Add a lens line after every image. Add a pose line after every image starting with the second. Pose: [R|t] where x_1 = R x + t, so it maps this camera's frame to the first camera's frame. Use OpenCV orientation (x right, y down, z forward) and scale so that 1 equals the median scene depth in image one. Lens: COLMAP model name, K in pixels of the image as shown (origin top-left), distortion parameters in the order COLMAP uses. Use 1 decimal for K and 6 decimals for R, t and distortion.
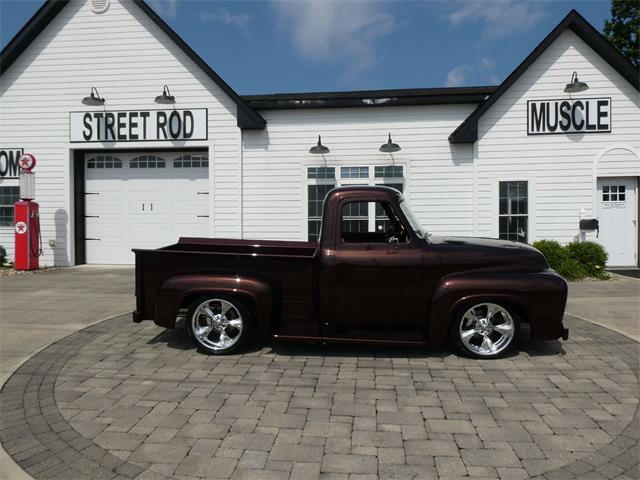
lens RADIAL K [[443.0, 0, 321.5], [0, 443.0, 242.0], [0, 0, 1]] dist [-0.019857, 0.000097]
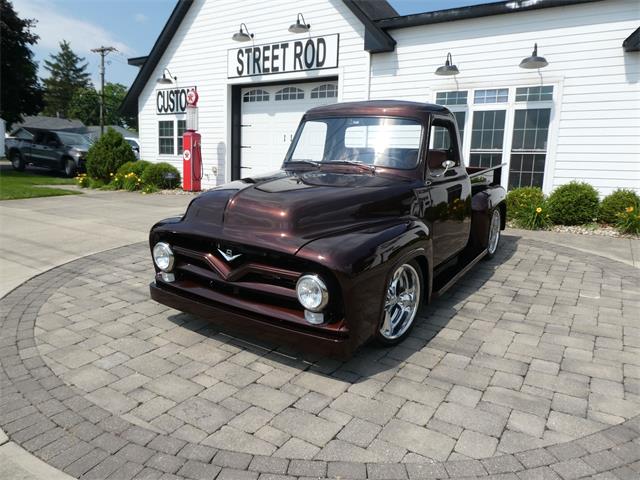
lens RADIAL K [[443.0, 0, 321.5], [0, 443.0, 242.0], [0, 0, 1]] dist [-0.019857, 0.000097]
pose [[0.890358, 0.106018, -0.442745, 0.188048], [-0.045256, 0.988301, 0.145645, 0.009102], [0.453007, -0.109639, 0.884740, 0.083818]]
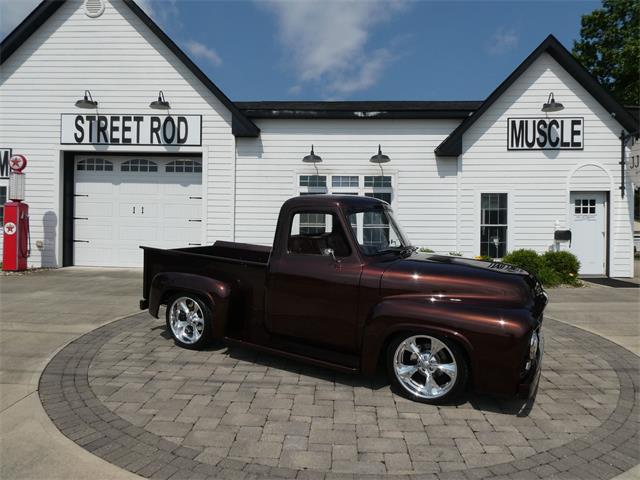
lens RADIAL K [[443.0, 0, 321.5], [0, 443.0, 242.0], [0, 0, 1]] dist [-0.019857, 0.000097]
pose [[0.997910, 0.015761, 0.062668, -0.043262], [-0.015052, 0.999818, -0.011760, -0.001394], [-0.062842, 0.010792, 0.997965, -0.033312]]
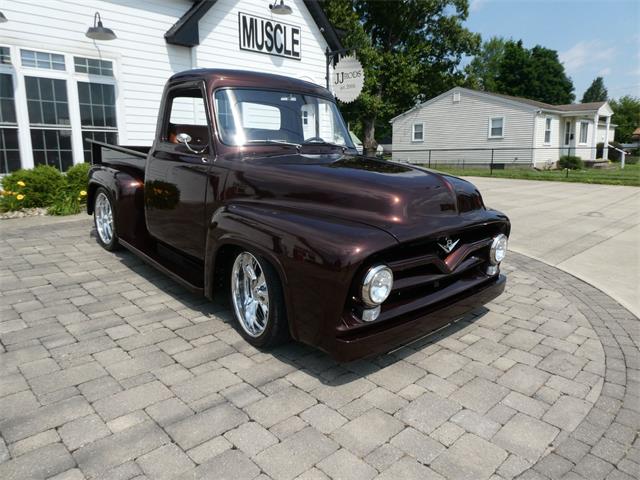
lens RADIAL K [[445.9, 0, 322.3], [0, 445.9, 240.1], [0, 0, 1]] dist [-0.009879, -0.008032]
pose [[0.624845, -0.137257, 0.768589, -0.224043], [0.014181, 0.986258, 0.164600, 0.014057], [-0.780620, -0.091951, 0.618205, 0.198218]]
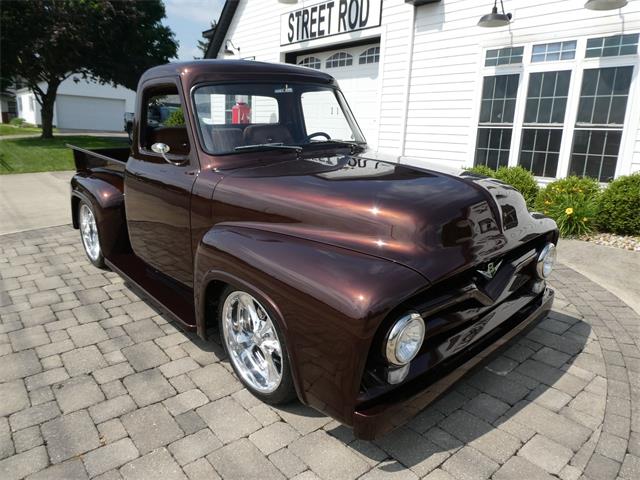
lens RADIAL K [[445.8, 0, 321.7], [0, 445.8, 240.6], [0, 0, 1]] dist [-0.026608, -0.005477]
pose [[0.713342, 0.192379, -0.673894, 0.311192], [-0.062078, 0.975151, 0.212668, -0.008477], [0.698061, -0.109870, 0.707559, 0.300907]]
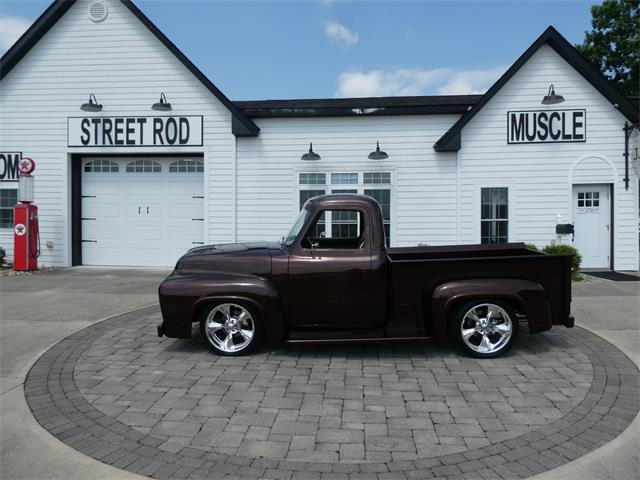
lens RADIAL K [[443.0, 0, 321.5], [0, 443.0, 242.0], [0, 0, 1]] dist [-0.019857, 0.000097]
pose [[0.999698, 0.003136, 0.024392, -0.004249], [-0.003040, 0.999988, -0.003951, -0.002070], [-0.024404, 0.003875, 0.999695, -0.044243]]
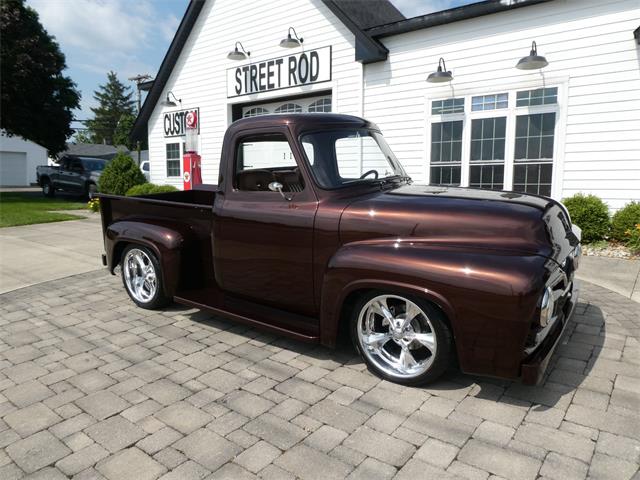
lens RADIAL K [[445.2, 0, 321.4], [0, 445.2, 240.8], [0, 0, 1]] dist [-0.024219, -0.001119]
pose [[0.844210, 0.072477, -0.531090, 0.251711], [-0.017218, 0.993972, 0.108277, 0.002238], [0.535736, -0.082264, 0.840369, 0.186053]]
